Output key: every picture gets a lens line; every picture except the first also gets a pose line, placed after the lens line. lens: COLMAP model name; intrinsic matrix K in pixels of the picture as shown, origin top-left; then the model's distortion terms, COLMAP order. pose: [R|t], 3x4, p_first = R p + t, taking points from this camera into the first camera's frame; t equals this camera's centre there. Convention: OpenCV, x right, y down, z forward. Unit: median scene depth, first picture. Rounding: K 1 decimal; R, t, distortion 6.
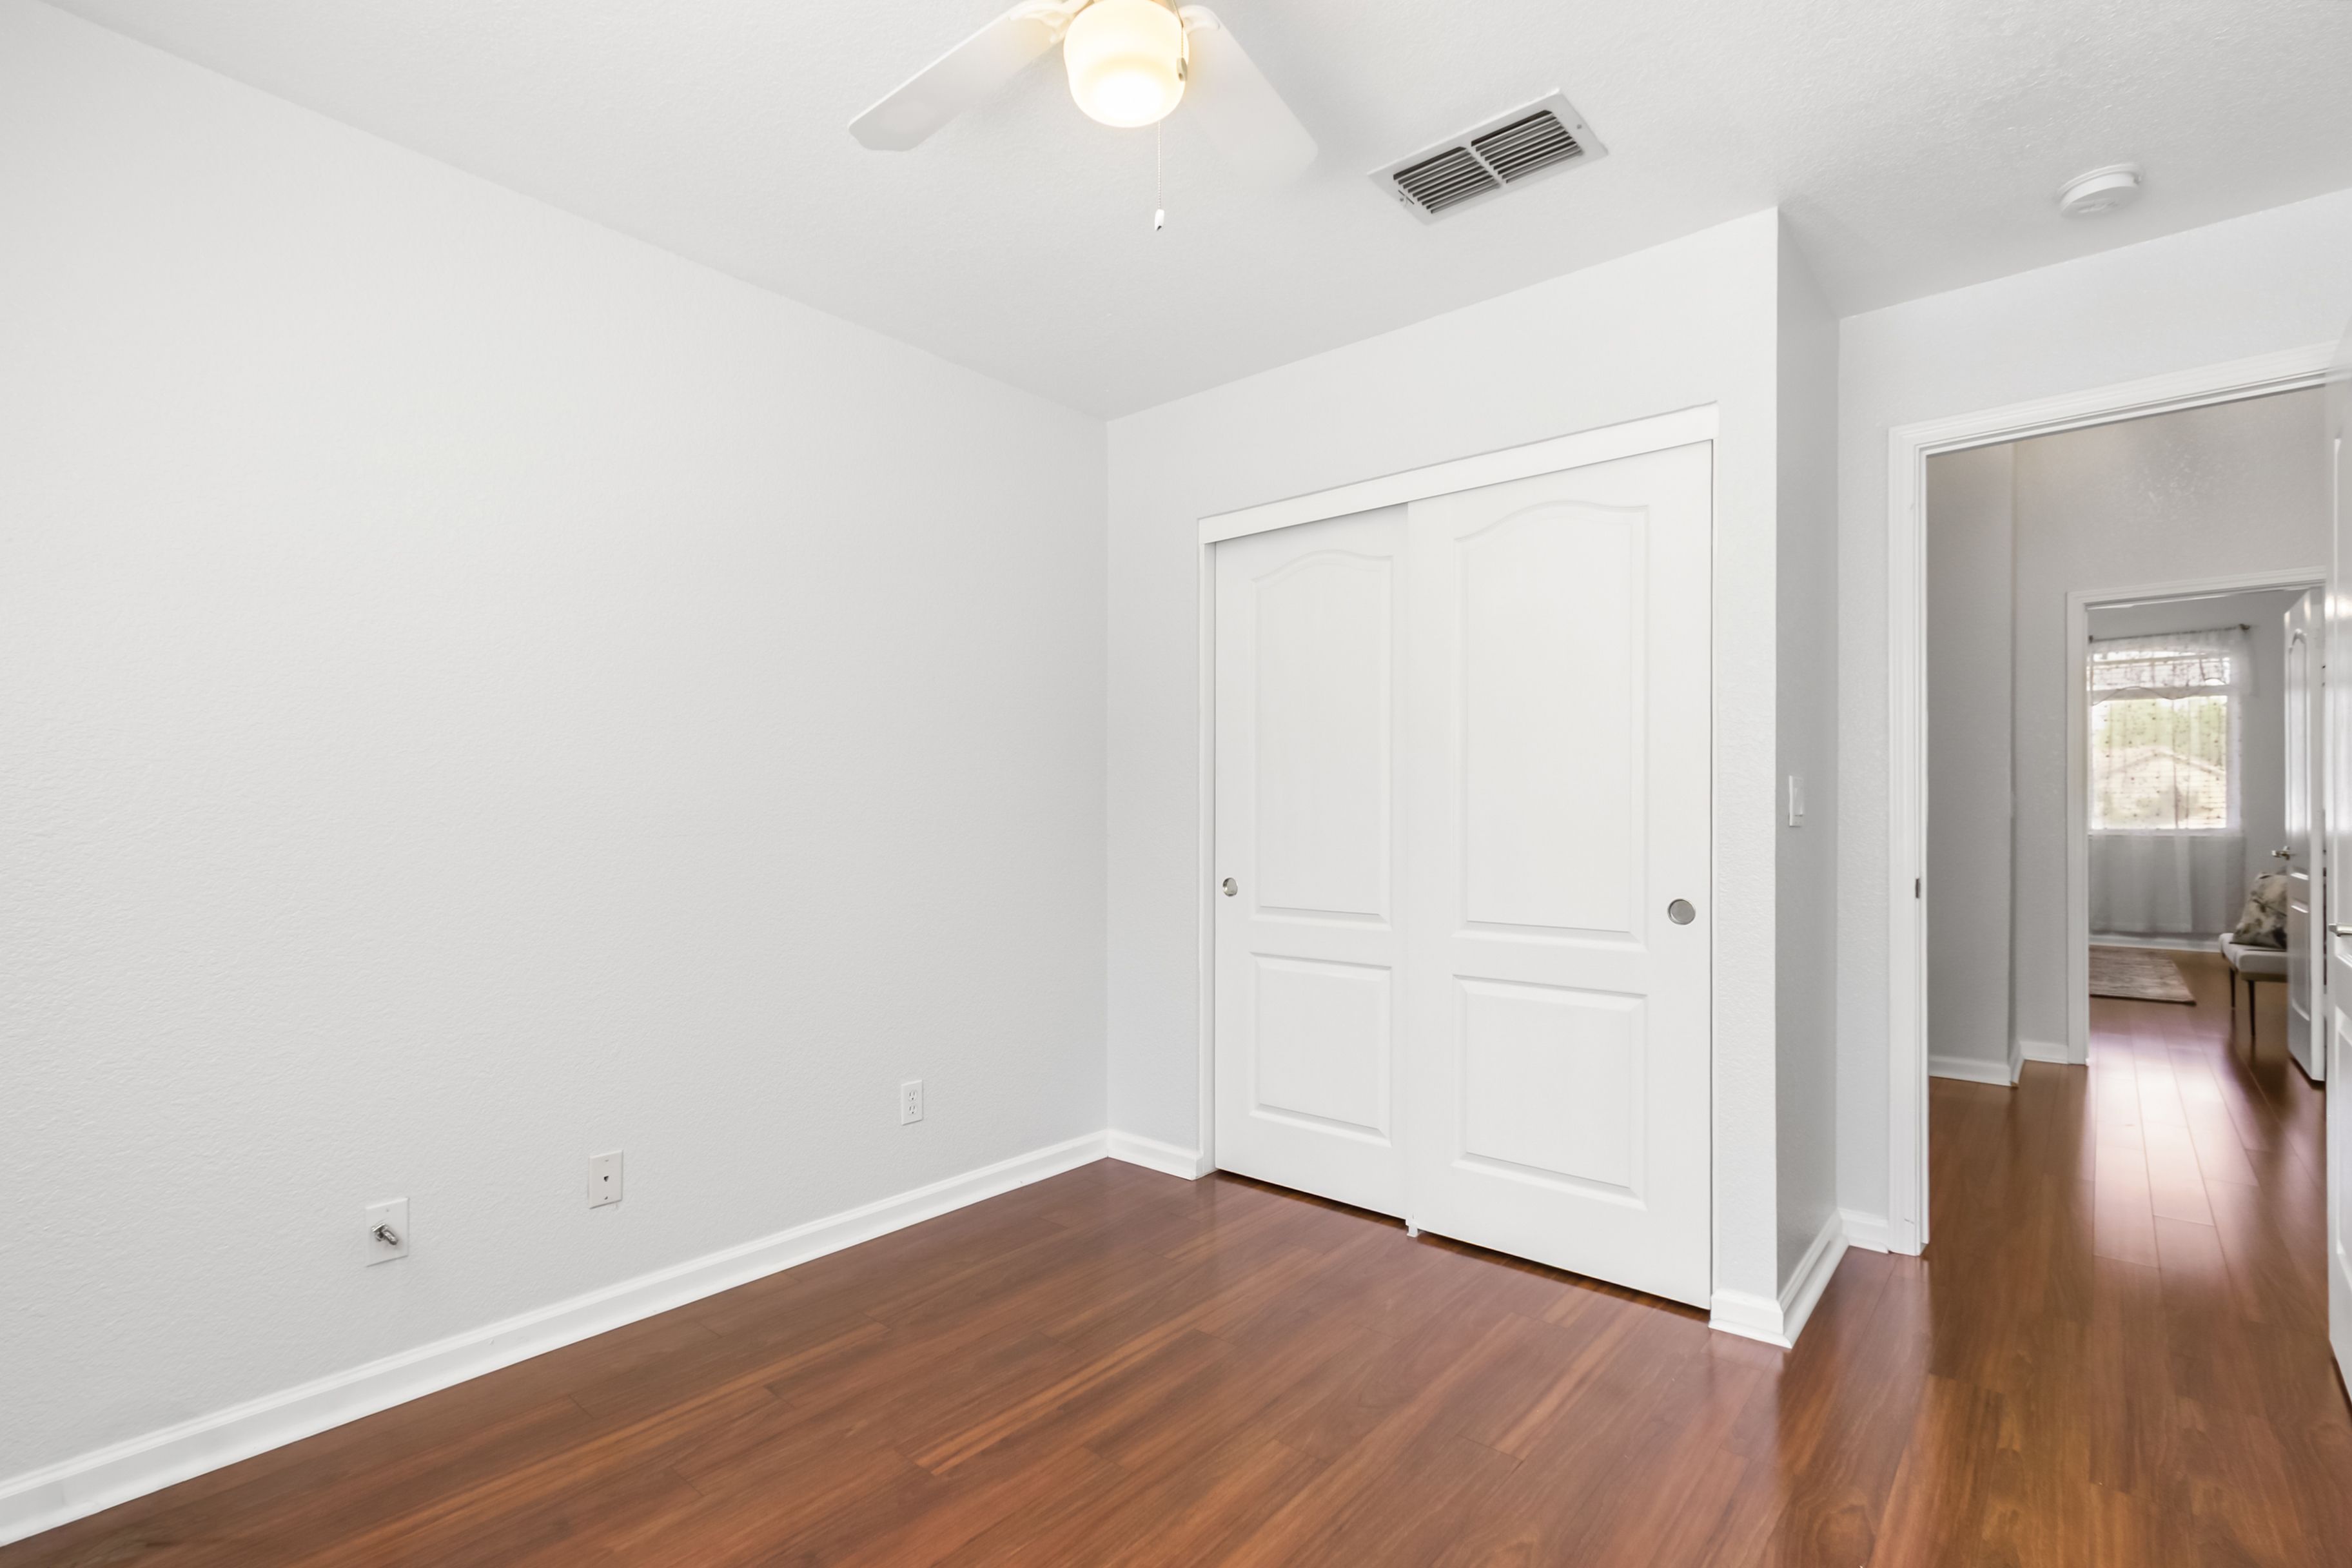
lens RADIAL K [[1097.2, 0, 1191.5], [0, 1097.2, 826.2], [0, 0, 1]] dist [-0.000043, 0.001137]
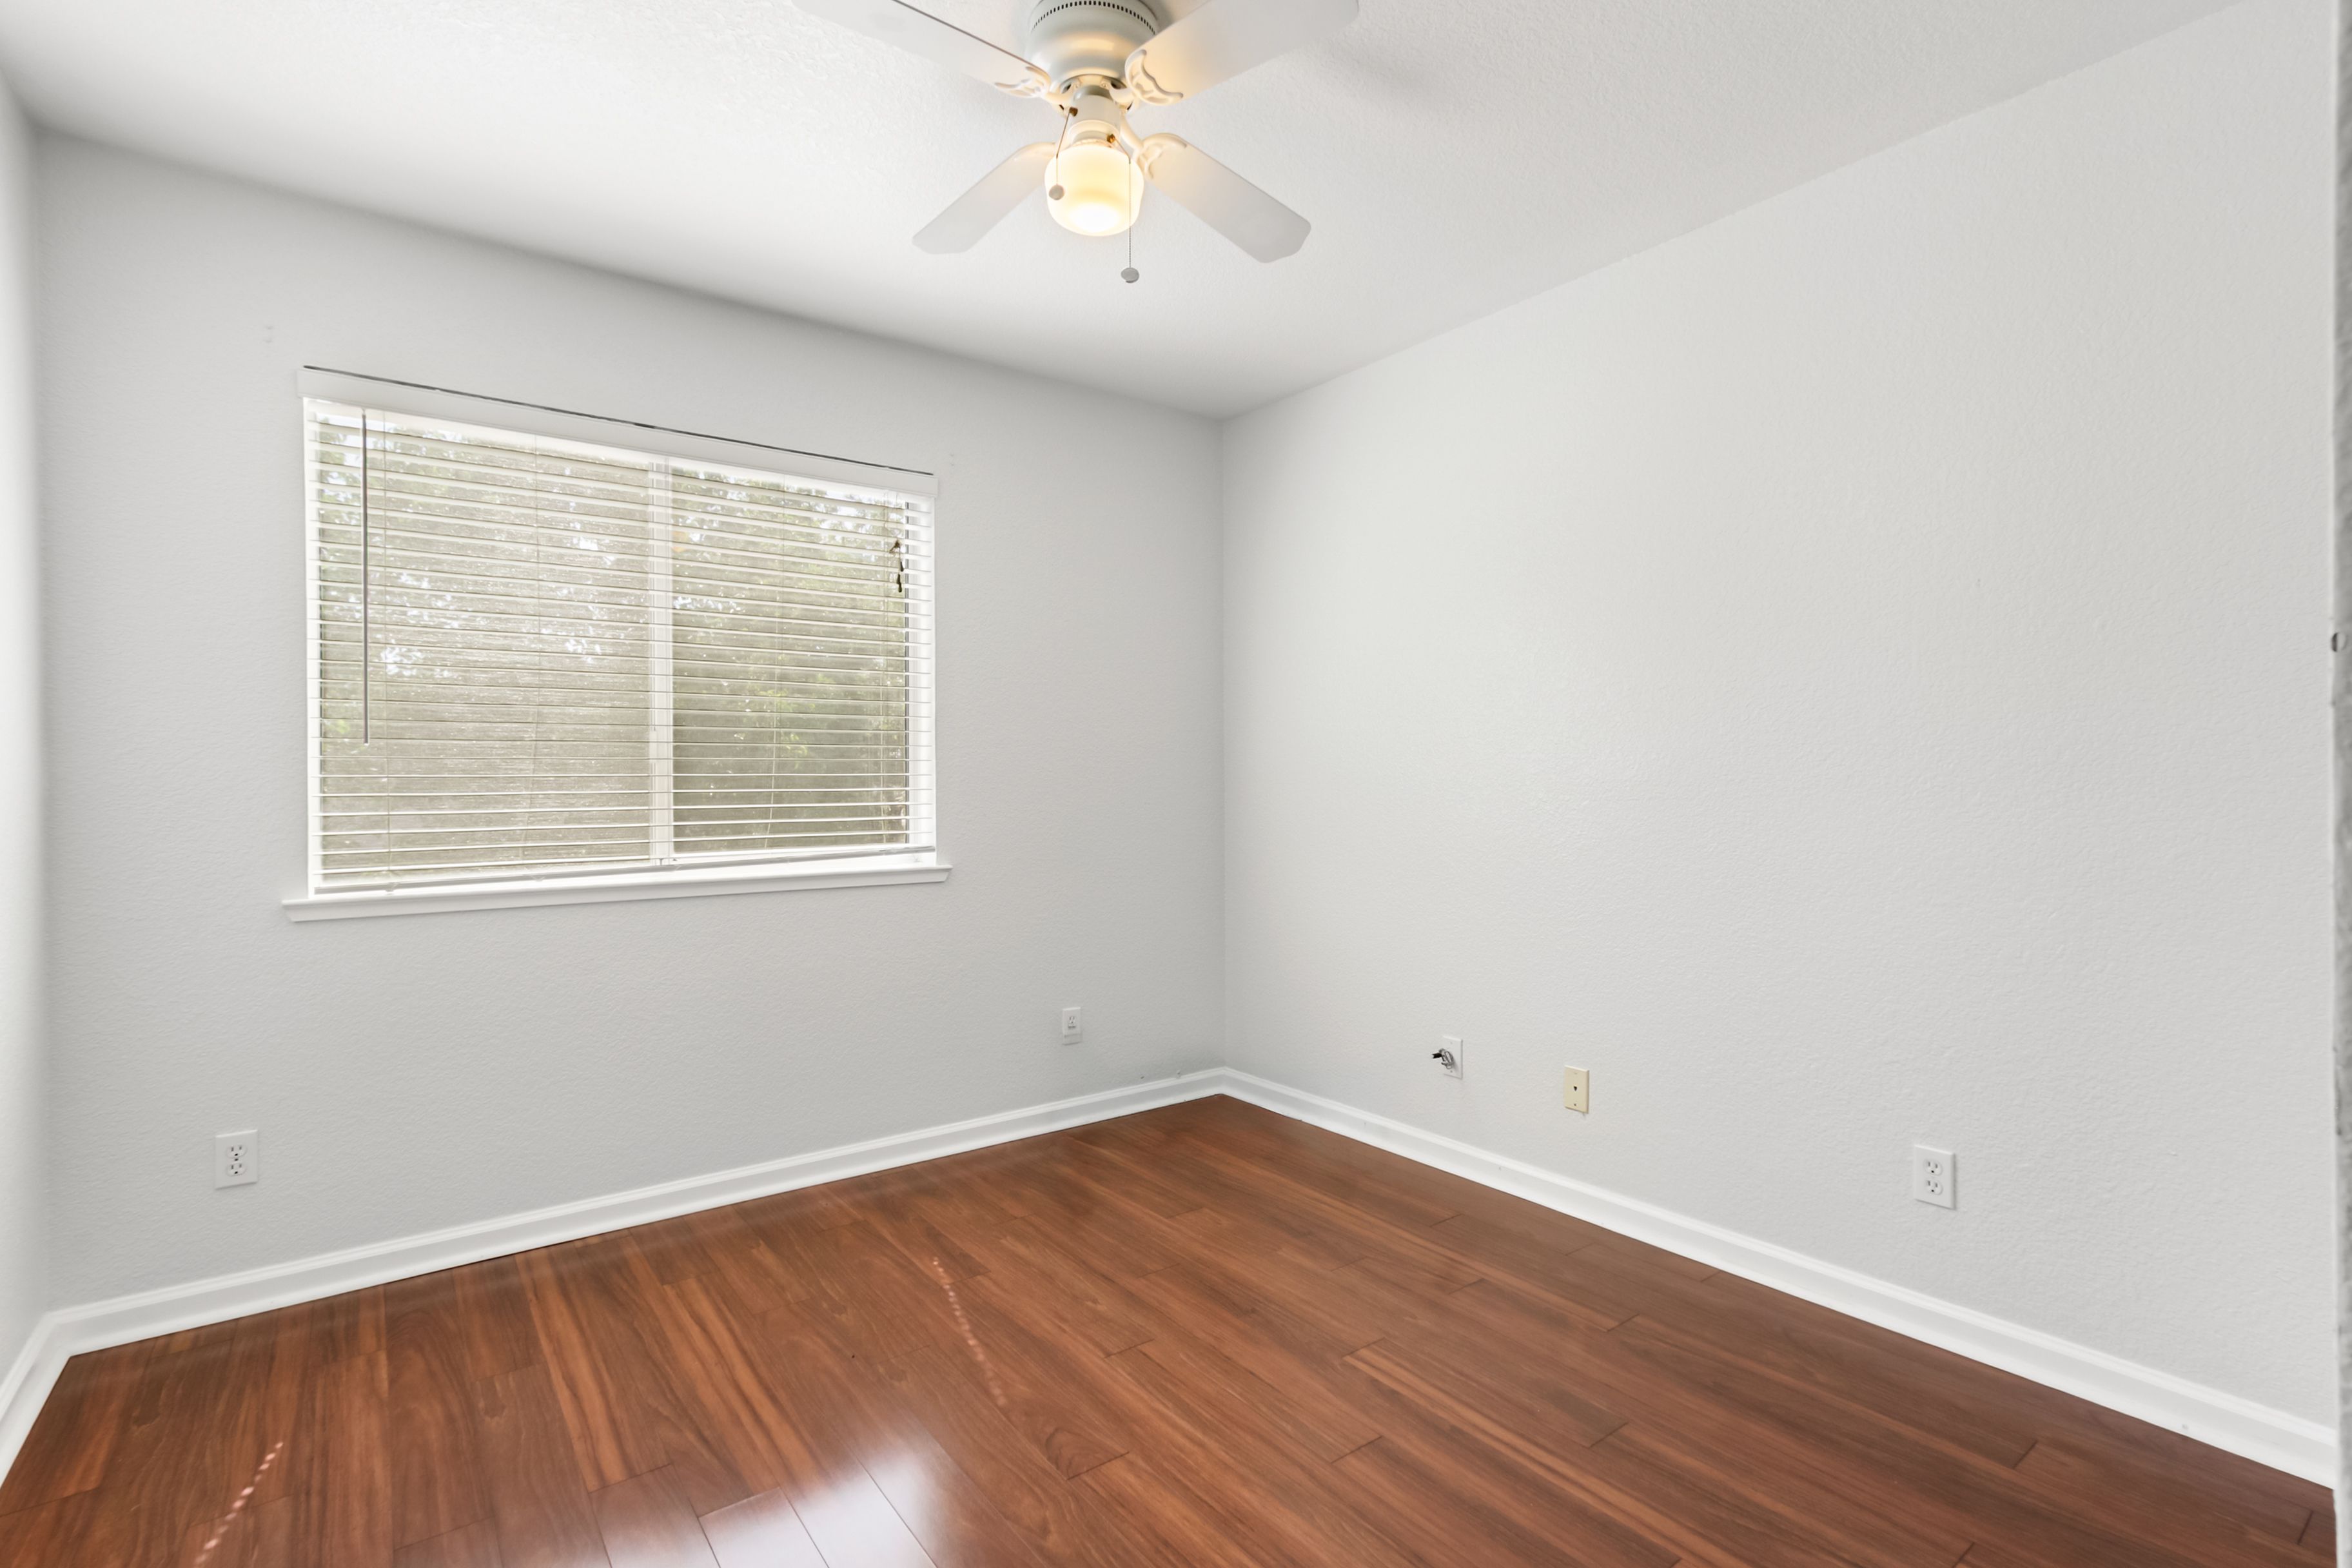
lens RADIAL K [[1097.2, 0, 1161.7], [0, 1097.2, 777.8], [0, 0, 1]] dist [-0.000043, 0.001137]
pose [[-0.246077, 0.001287, -0.969250, 0.842199], [-0.007847, 0.999964, 0.003320, -0.016369], [0.969219, 0.008422, -0.246058, 0.994795]]
